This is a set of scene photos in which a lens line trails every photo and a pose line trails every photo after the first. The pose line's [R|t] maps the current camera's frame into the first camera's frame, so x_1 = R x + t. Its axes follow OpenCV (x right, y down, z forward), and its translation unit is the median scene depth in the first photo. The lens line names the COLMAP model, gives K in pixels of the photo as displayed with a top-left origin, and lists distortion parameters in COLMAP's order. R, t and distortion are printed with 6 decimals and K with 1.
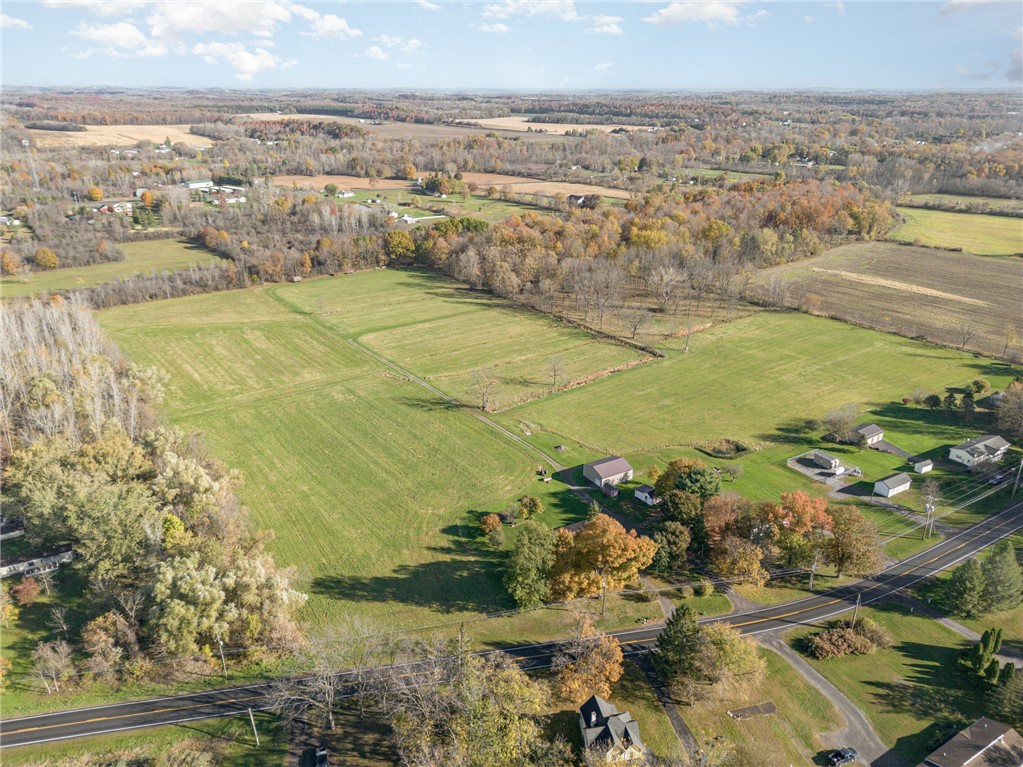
lens RADIAL K [[717.3, 0, 516.3], [0, 717.3, 379.2], [0, 0, 1]] dist [0.051541, -0.044702]
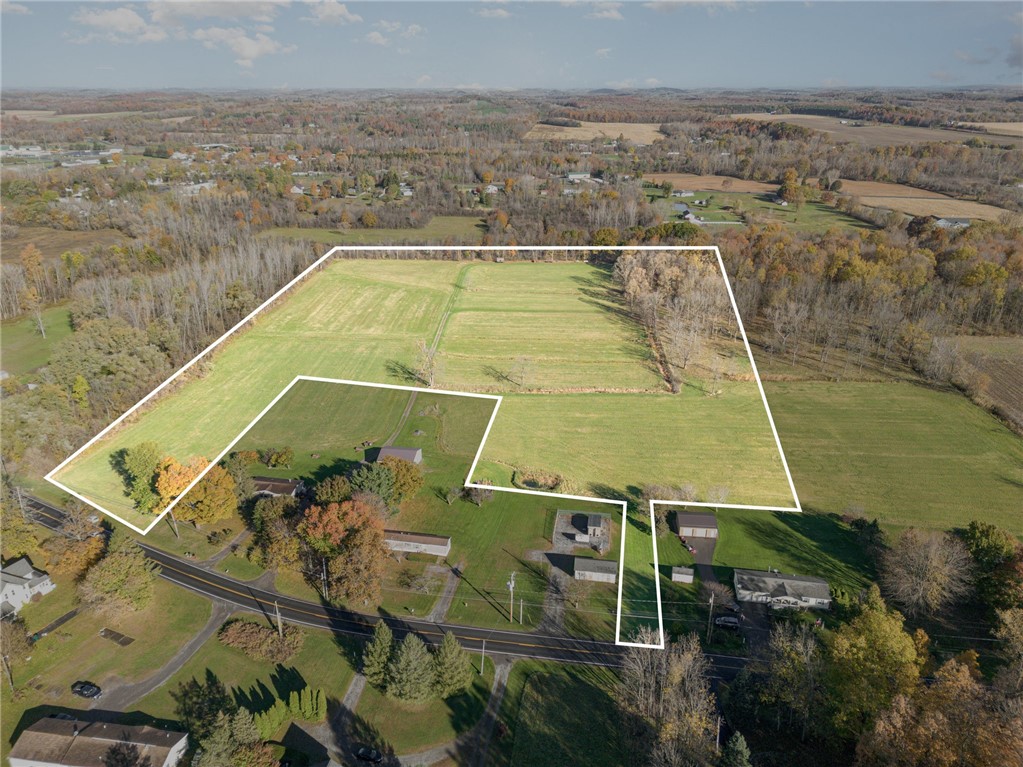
lens RADIAL K [[717.3, 0, 512.4], [0, 717.3, 384.8], [0, 0, 1]] dist [0.051541, -0.044702]
pose [[0.772212, 0.239751, -0.588395, 0.566308], [-0.235934, 0.968061, 0.084811, -0.067794], [0.589936, 0.073331, 0.804114, 0.174957]]
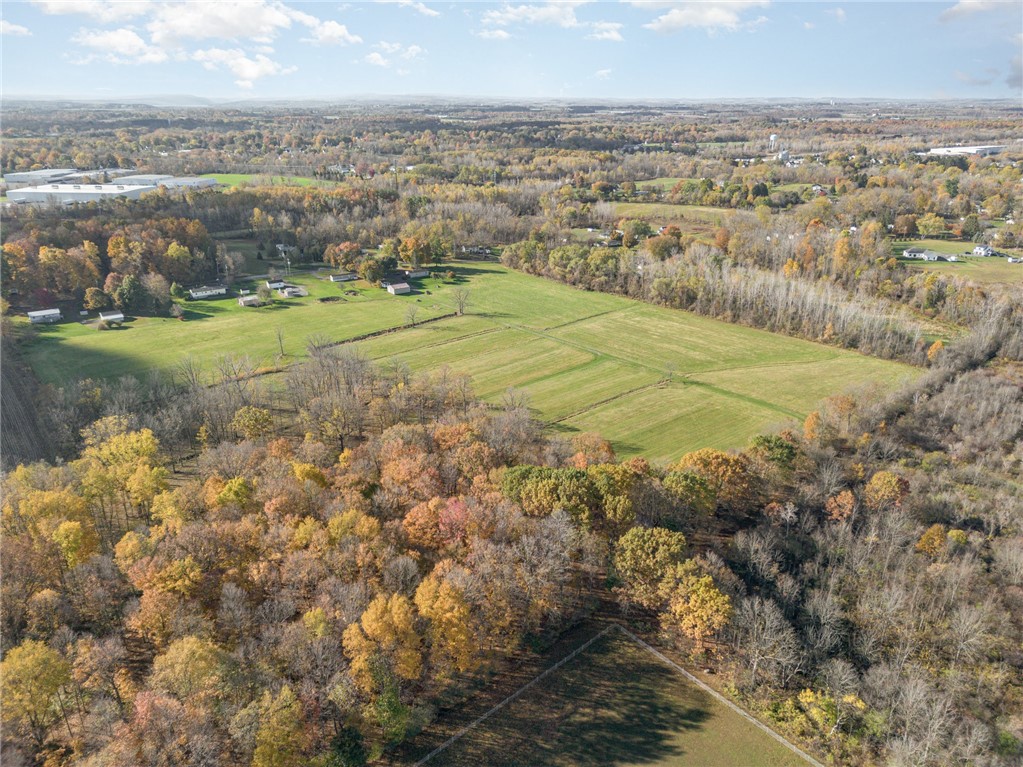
lens RADIAL K [[717.3, 0, 509.0], [0, 717.3, 385.4], [0, 0, 1]] dist [0.051541, -0.044702]
pose [[-0.995632, 0.029903, -0.088448, -0.005081], [-0.039401, 0.724267, 0.688393, -0.780404], [0.084645, 0.688871, -0.719925, 1.878567]]
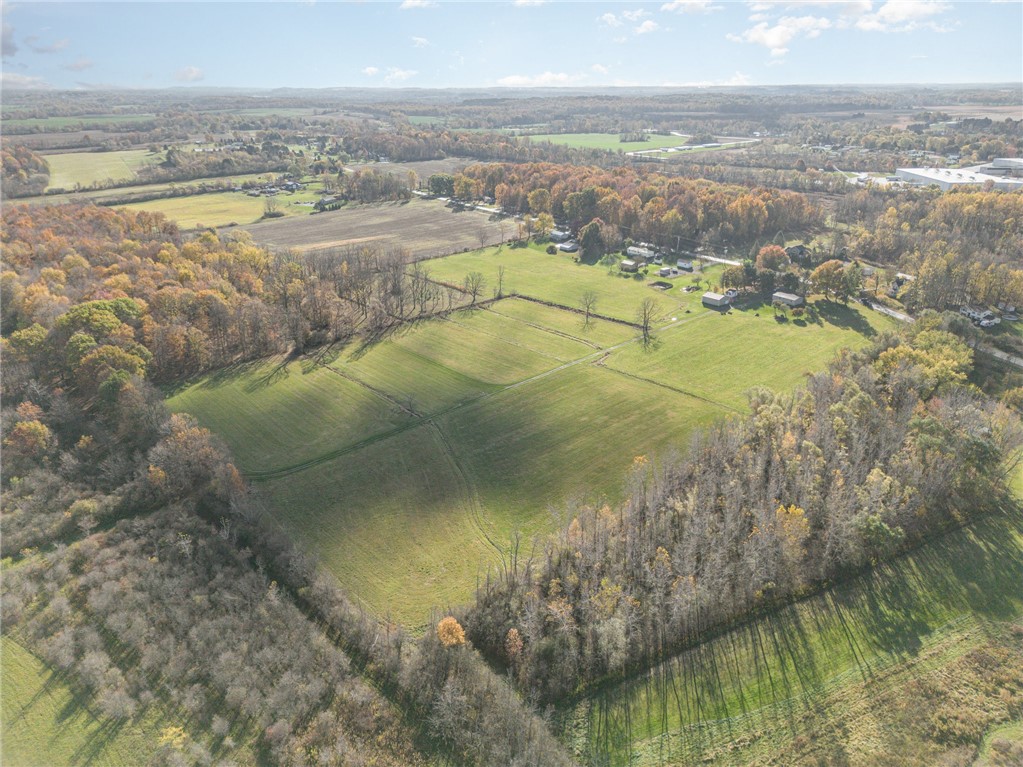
lens RADIAL K [[717.3, 0, 517.8], [0, 717.3, 384.8], [0, 0, 1]] dist [0.051541, -0.044702]
pose [[-0.132031, -0.385781, 0.913094, -1.091739], [0.367015, 0.836666, 0.406559, -0.433769], [-0.920797, 0.388797, 0.031121, 1.019973]]
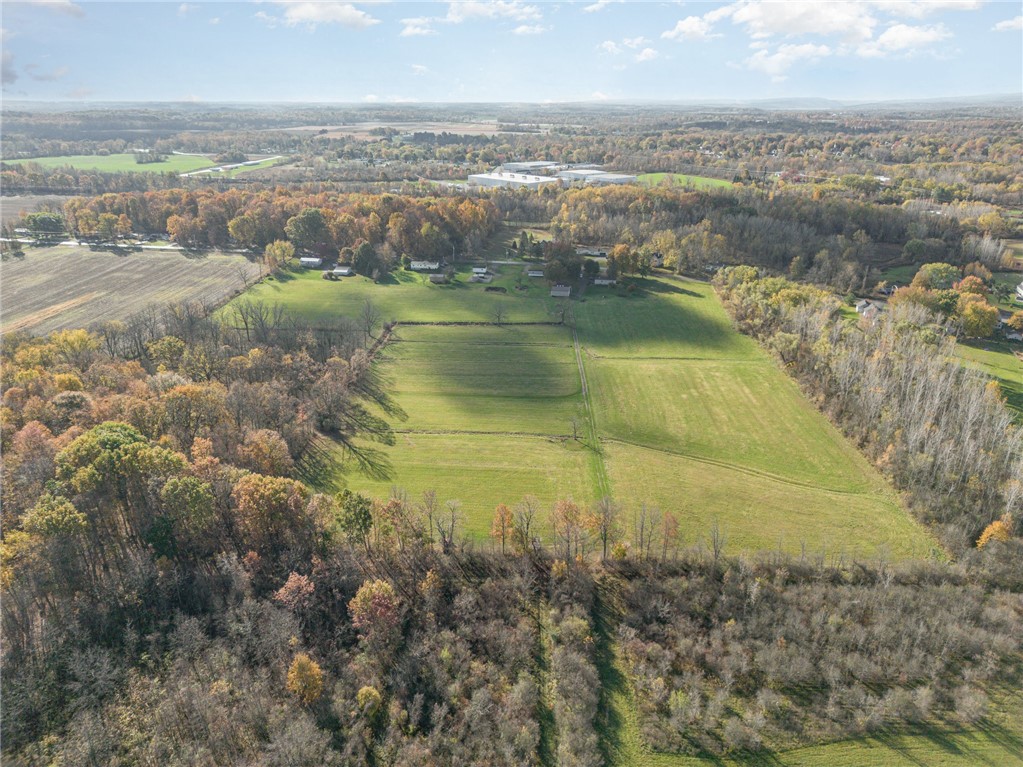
lens RADIAL K [[717.3, 0, 511.9], [0, 717.3, 384.9], [0, 0, 1]] dist [0.051541, -0.044702]
pose [[-0.774045, -0.236265, 0.587396, -0.729770], [0.231967, 0.757422, 0.610330, -0.671249], [-0.589106, 0.608679, -0.531473, 1.615787]]
